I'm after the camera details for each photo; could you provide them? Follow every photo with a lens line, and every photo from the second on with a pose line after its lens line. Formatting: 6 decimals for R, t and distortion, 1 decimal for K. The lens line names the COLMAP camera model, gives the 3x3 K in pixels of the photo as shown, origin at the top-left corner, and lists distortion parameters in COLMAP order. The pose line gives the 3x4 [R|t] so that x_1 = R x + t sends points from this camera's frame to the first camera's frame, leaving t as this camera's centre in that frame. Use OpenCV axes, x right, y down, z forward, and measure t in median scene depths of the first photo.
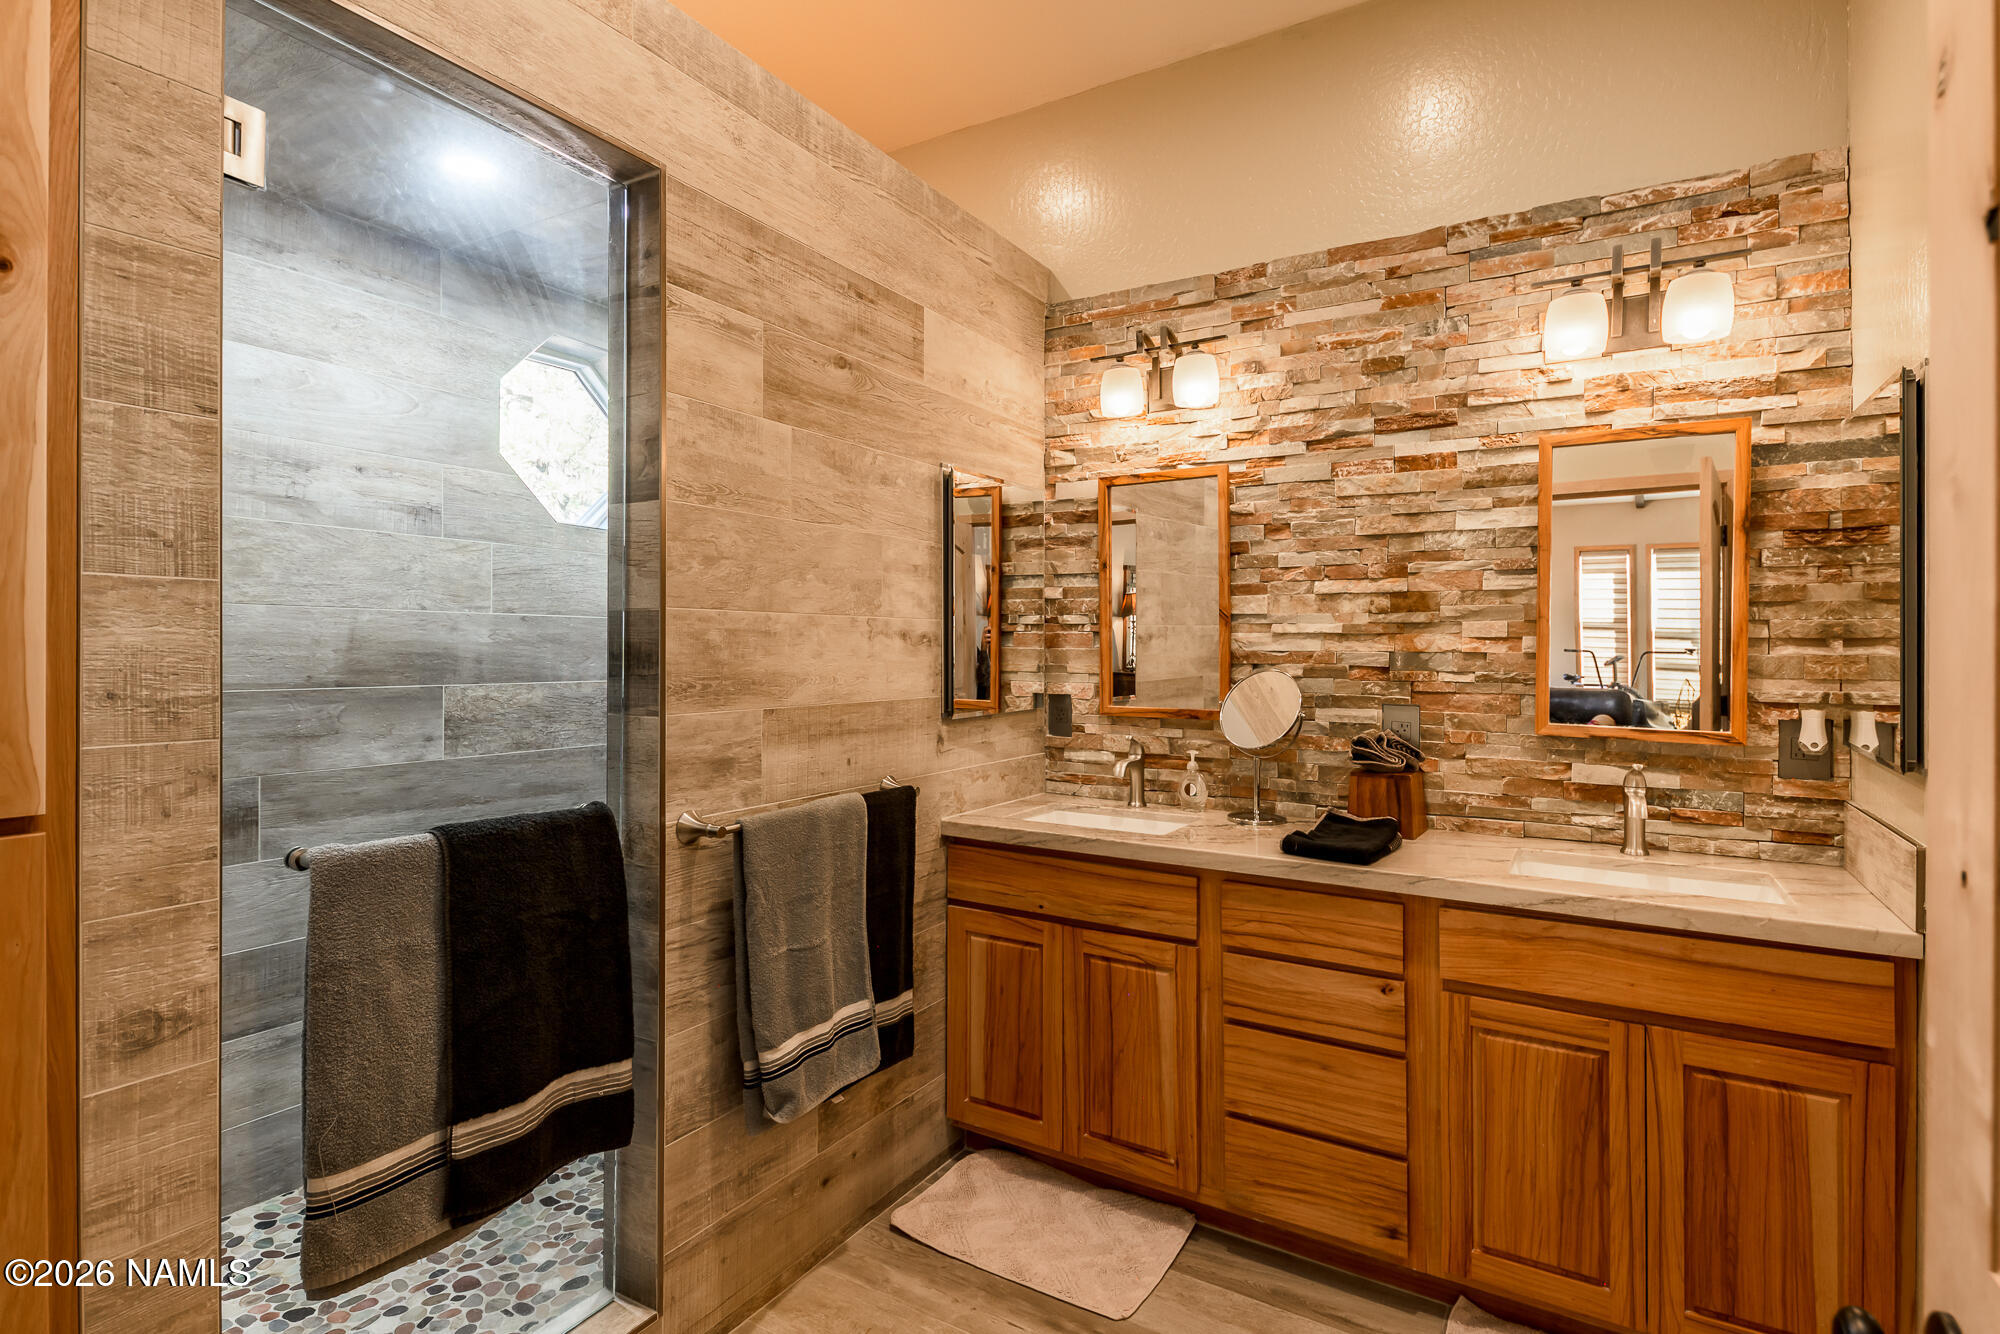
lens RADIAL K [[1001.6, 0, 1000.9], [0, 1001.6, 649.7], [0, 0, 1]] dist [0.004916, 0.002330]
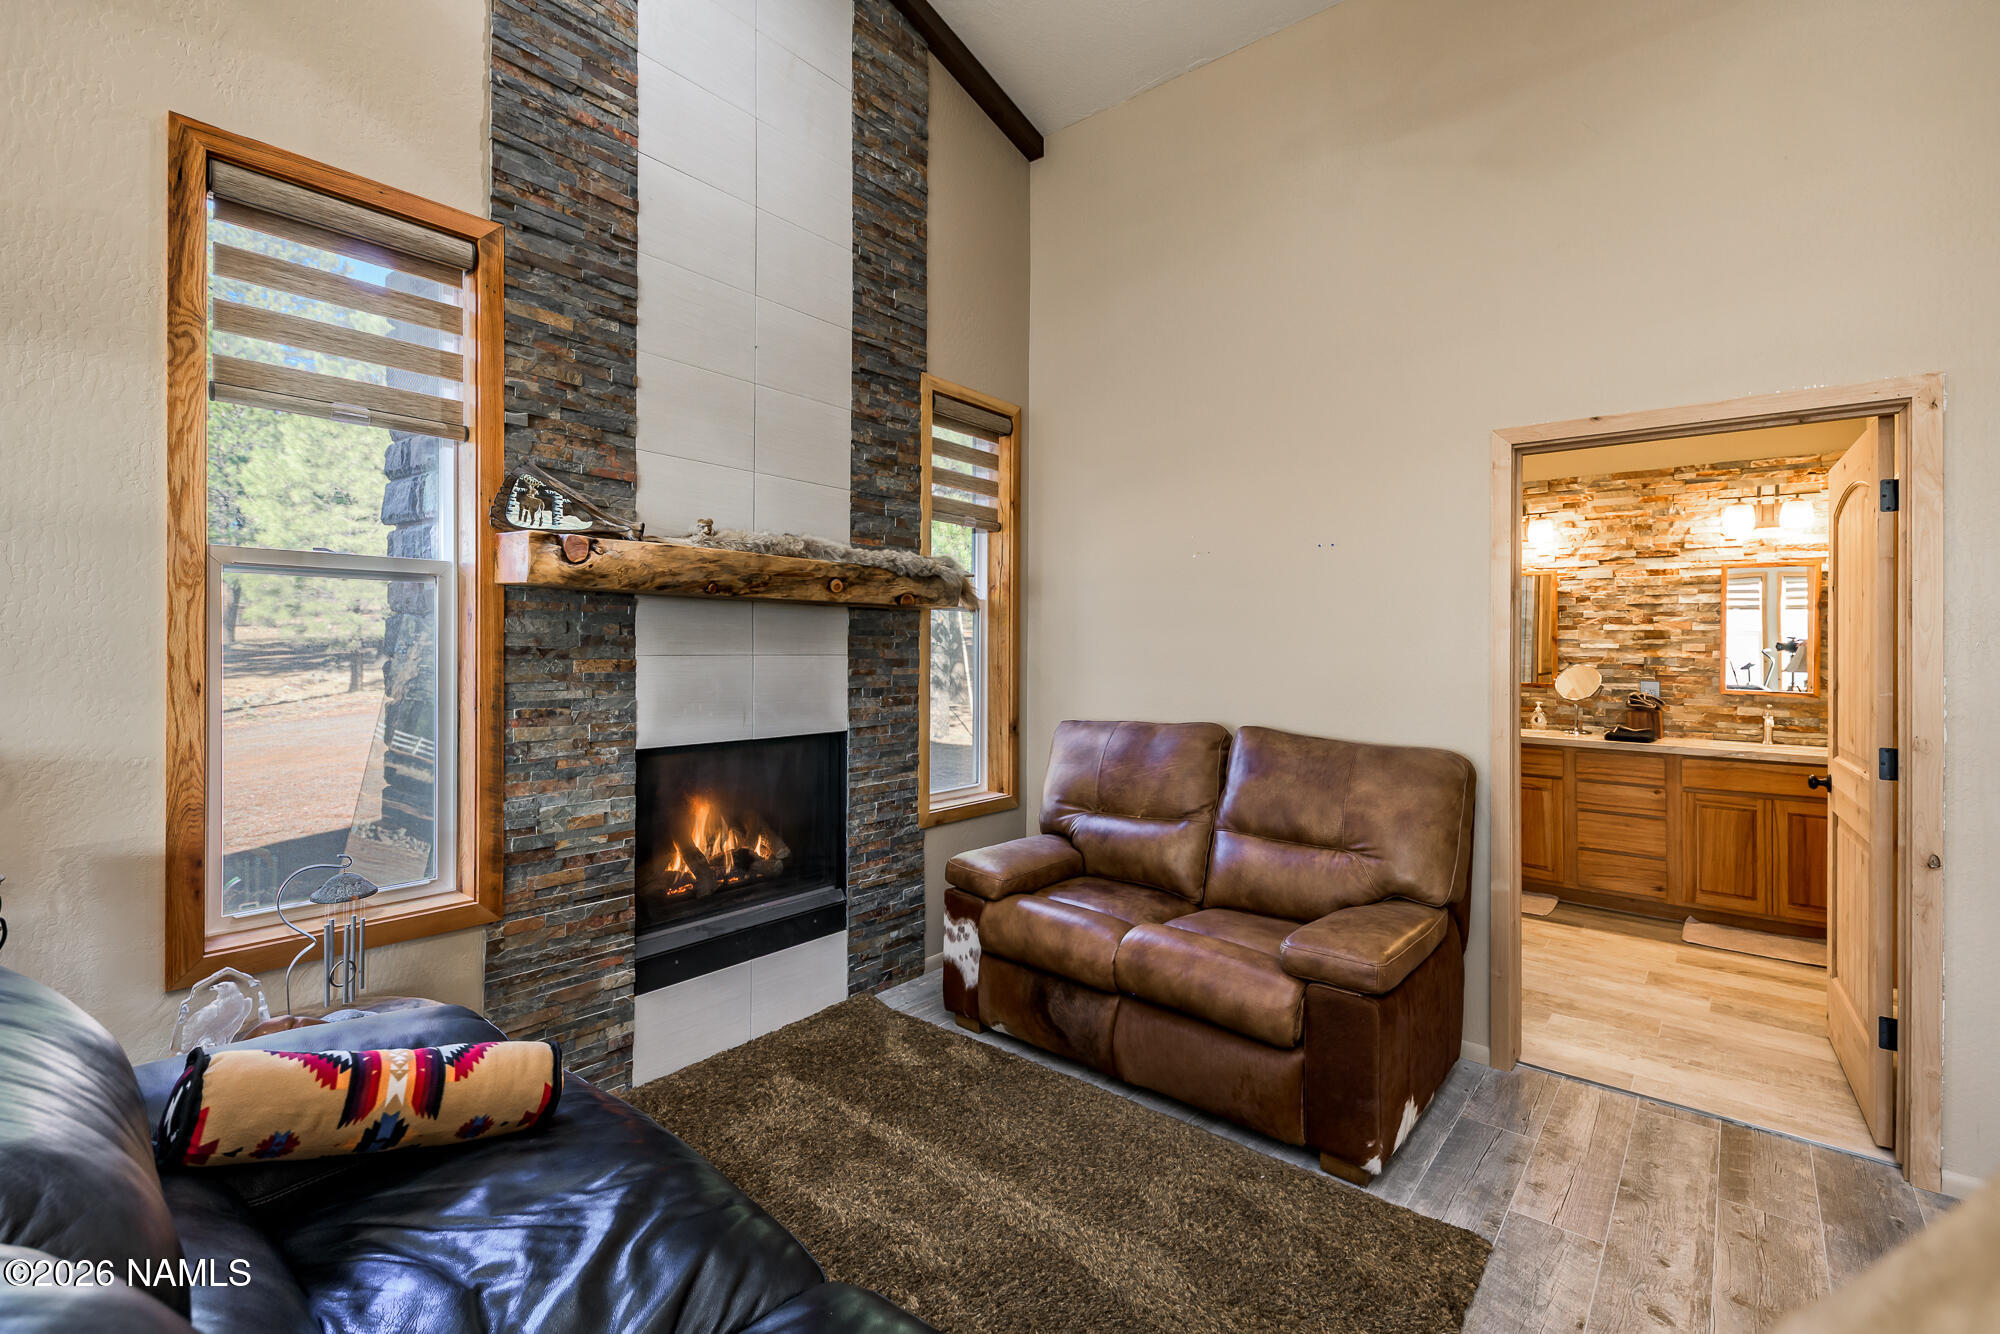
lens RADIAL K [[893.9, 0, 982.8], [0, 893.9, 640.4], [0, 0, 1]] dist [-0.001036, -0.000698]
pose [[0.987657, 0.006898, -0.156483, -0.855026], [-0.008698, 0.999904, -0.010820, -0.001345], [0.156394, 0.012048, 0.987621, -1.348438]]
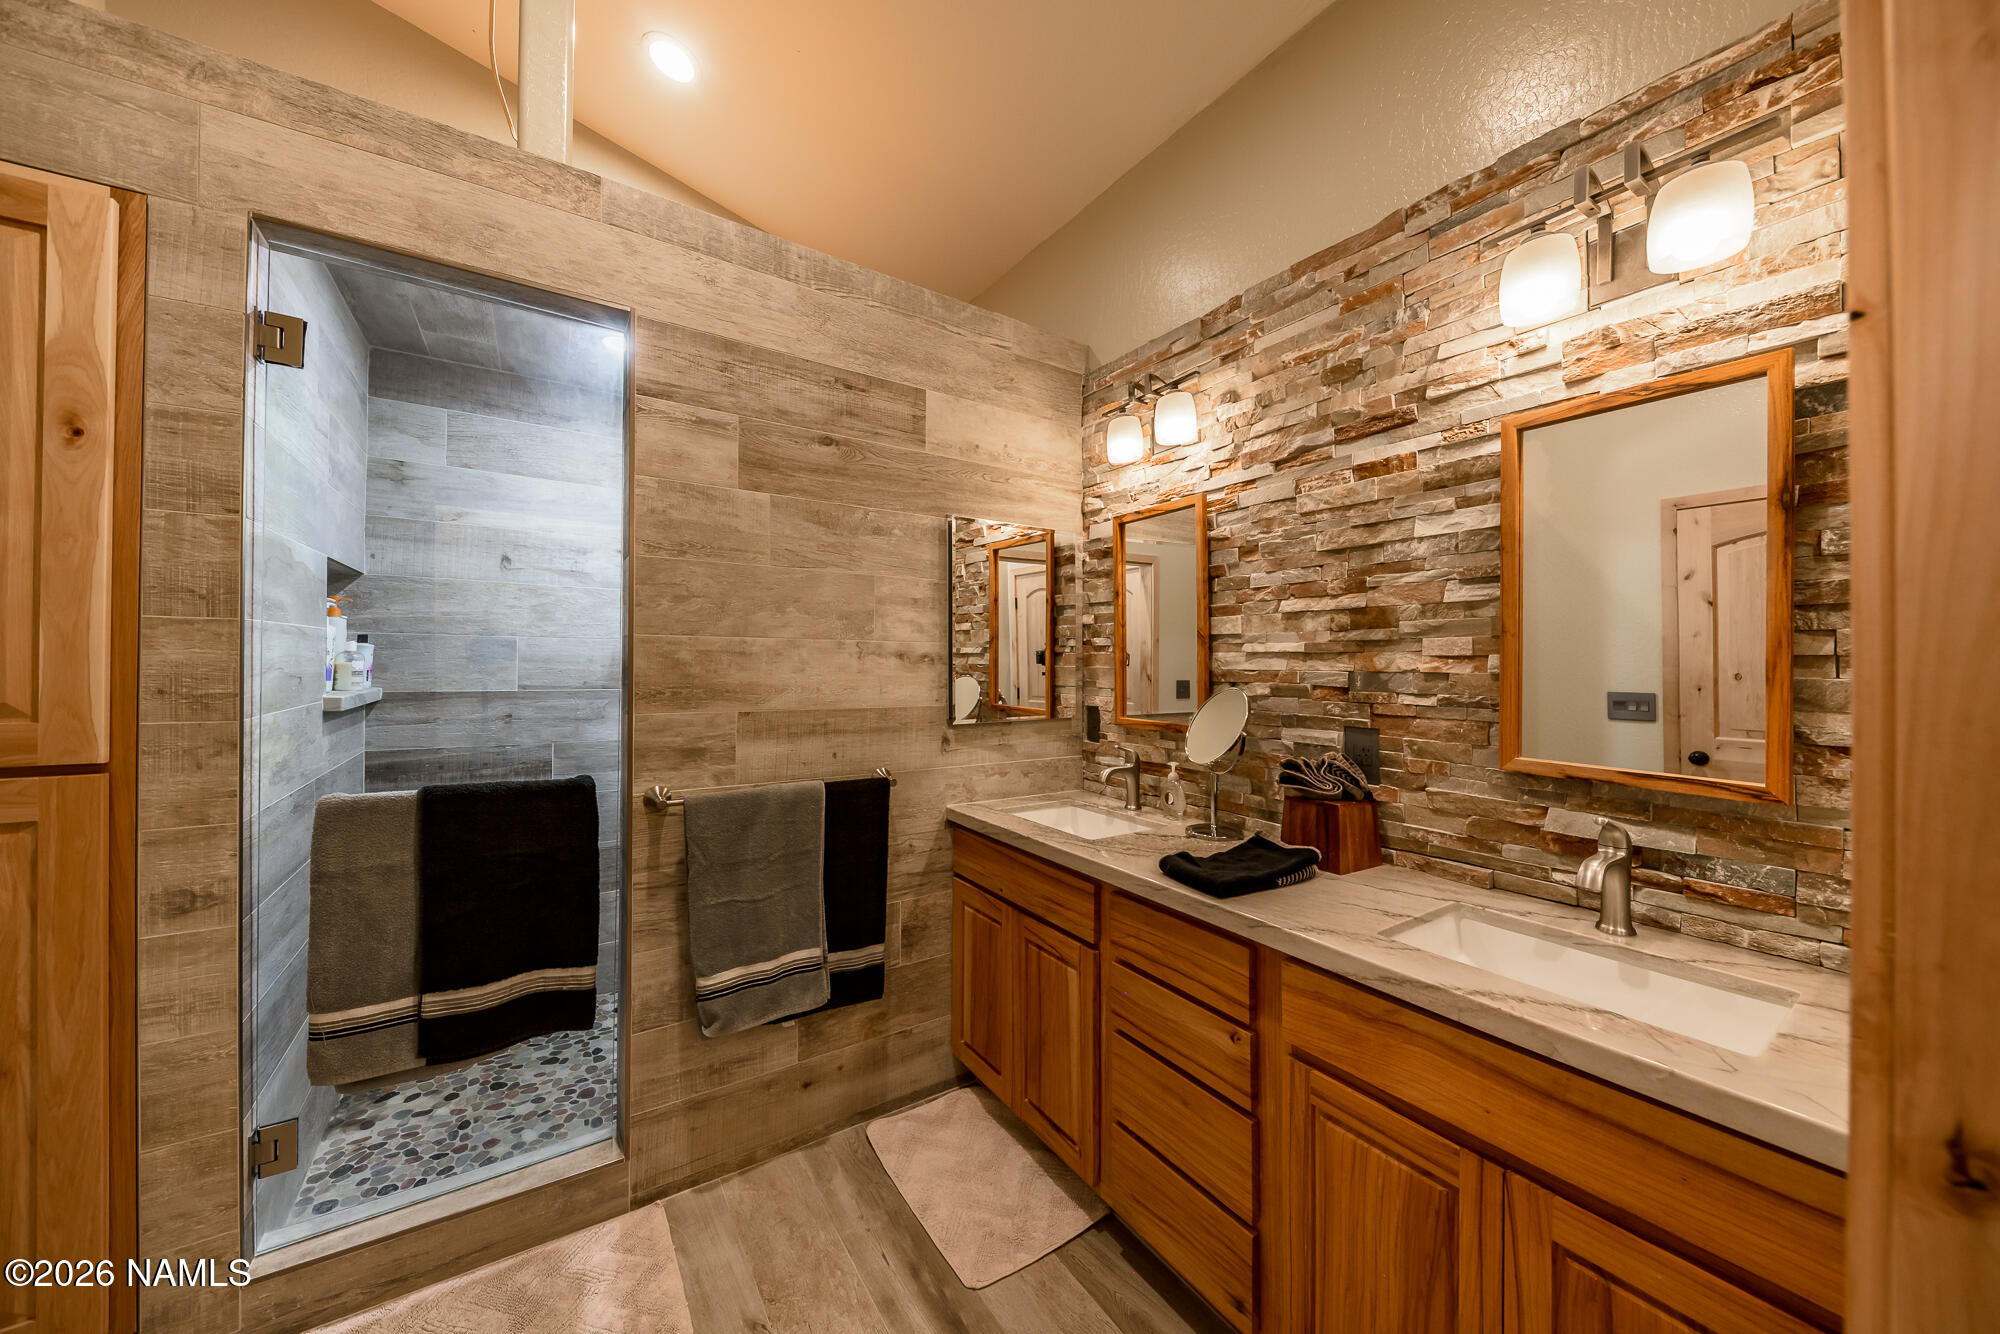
lens RADIAL K [[703.6, 0, 999.5], [0, 703.6, 660.5], [0, 0, 1]] dist [0.000208, -0.002058]
pose [[0.904224, 0.000421, -0.427059, 0.427443], [-0.005158, 0.999937, -0.009938, 0.000000], [0.427028, 0.011189, 0.904169, 0.293907]]
